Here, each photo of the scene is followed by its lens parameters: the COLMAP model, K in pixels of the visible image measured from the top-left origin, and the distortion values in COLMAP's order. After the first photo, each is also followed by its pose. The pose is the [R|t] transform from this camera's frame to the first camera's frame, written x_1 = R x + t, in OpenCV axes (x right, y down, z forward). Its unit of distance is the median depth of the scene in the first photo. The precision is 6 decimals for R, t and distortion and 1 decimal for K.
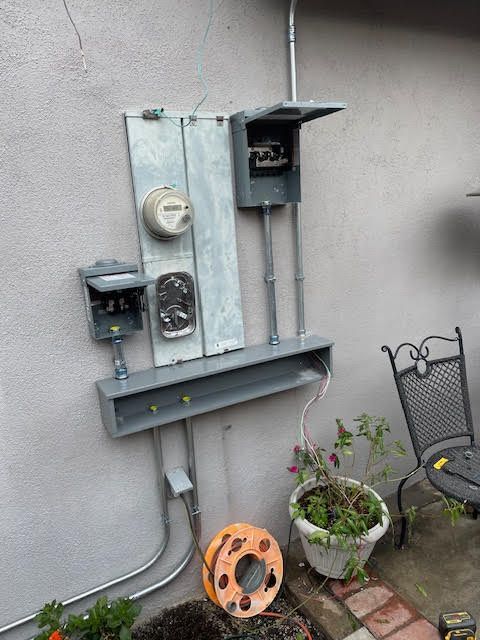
lens RADIAL K [[468.9, 0, 247.8], [0, 468.9, 320.1], [0, 0, 1]] dist [0.061715, -0.080400]
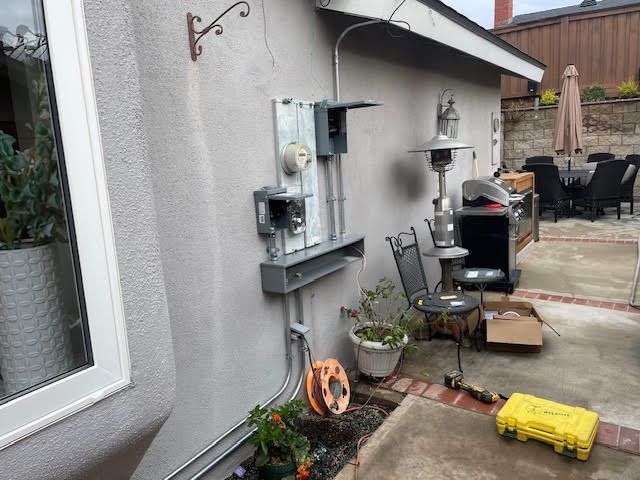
lens RADIAL K [[468.9, 0, 304.0], [0, 468.9, 239.9], [0, 0, 1]] dist [0.061715, -0.080400]
pose [[0.895570, -0.070239, 0.439342, -0.784992], [0.108878, 0.992035, -0.063341, 0.150457], [-0.431394, 0.104561, 0.896084, -0.424016]]
